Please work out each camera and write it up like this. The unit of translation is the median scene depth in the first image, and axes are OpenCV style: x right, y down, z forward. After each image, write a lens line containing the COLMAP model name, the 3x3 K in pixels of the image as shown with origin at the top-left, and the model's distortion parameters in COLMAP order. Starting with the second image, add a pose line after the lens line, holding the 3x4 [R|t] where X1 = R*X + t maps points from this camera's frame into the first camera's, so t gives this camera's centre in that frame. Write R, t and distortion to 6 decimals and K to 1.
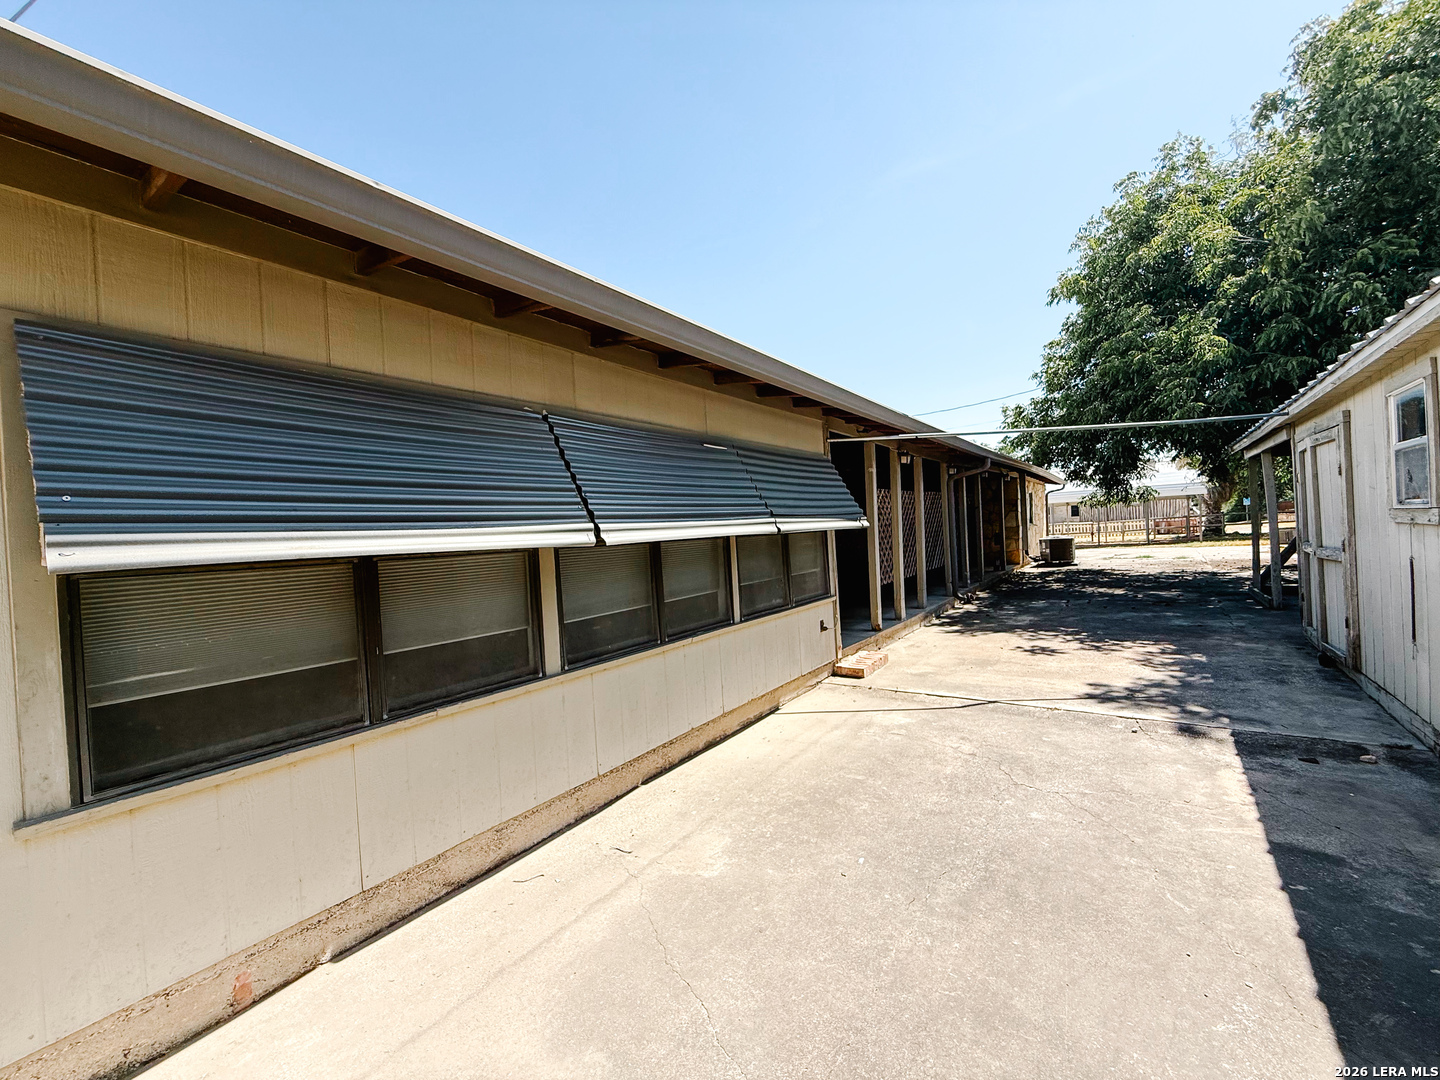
lens RADIAL K [[574.4, 0, 714.5], [0, 574.4, 541.2], [0, 0, 1]] dist [0.000065, 0.000237]
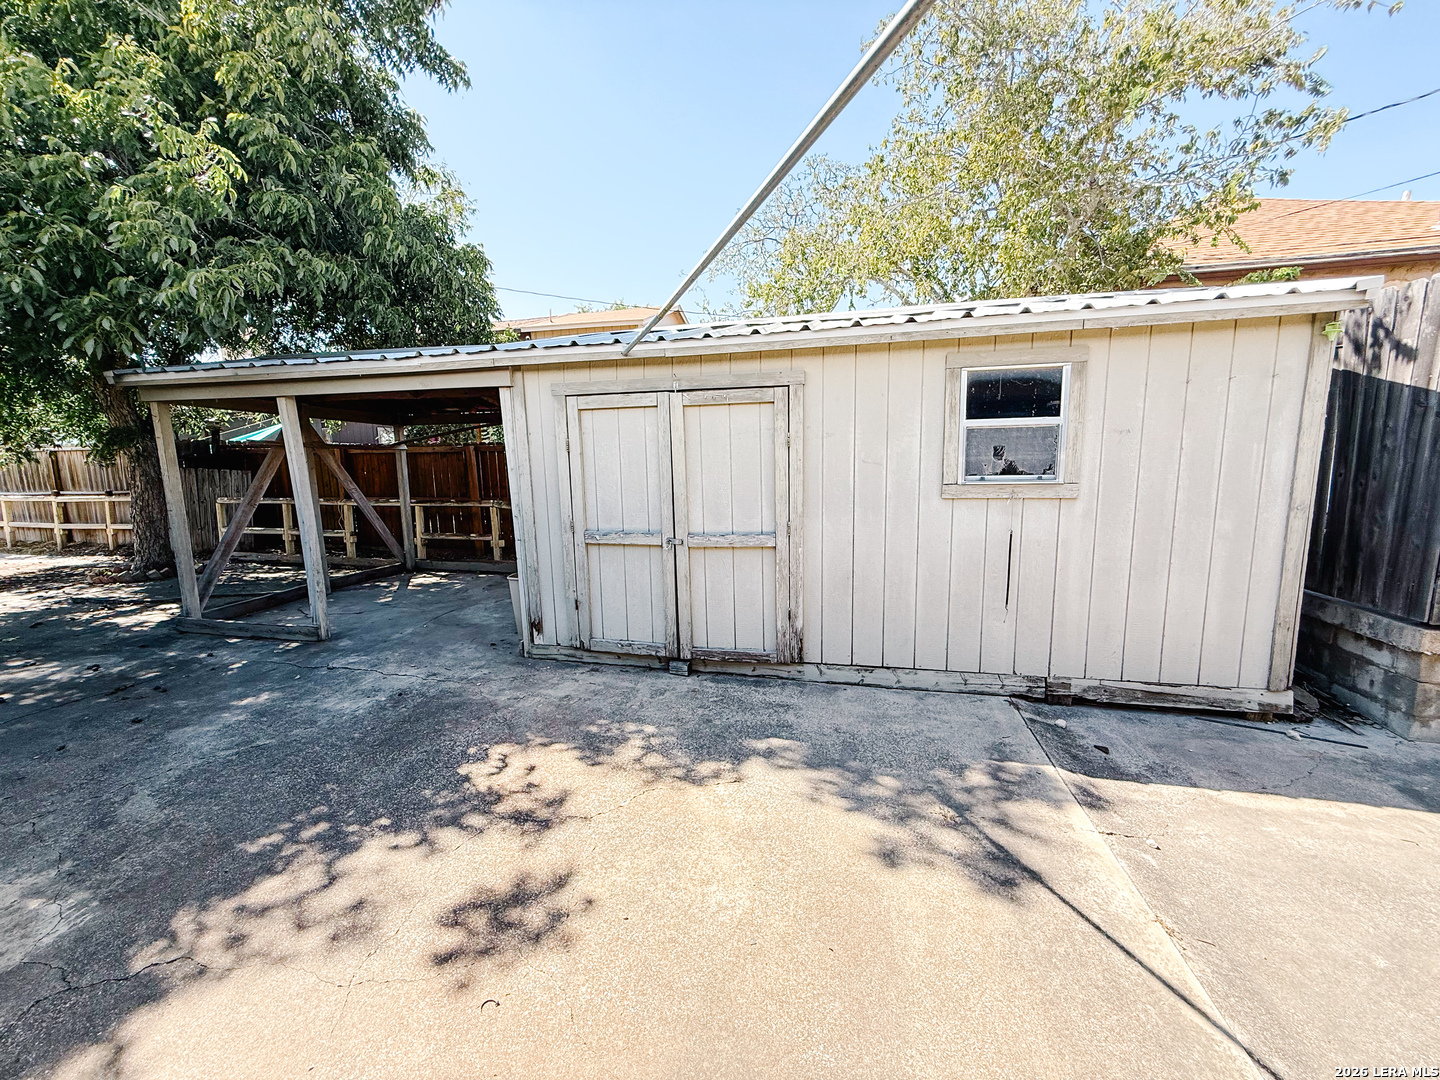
lens RADIAL K [[574.4, 0, 714.5], [0, 574.4, 541.2], [0, 0, 1]] dist [0.000065, 0.000237]
pose [[-0.421626, -0.081794, 0.903073, 0.476471], [0.055618, 0.991715, 0.115790, -0.104814], [-0.905063, 0.099047, -0.413584, 1.932282]]
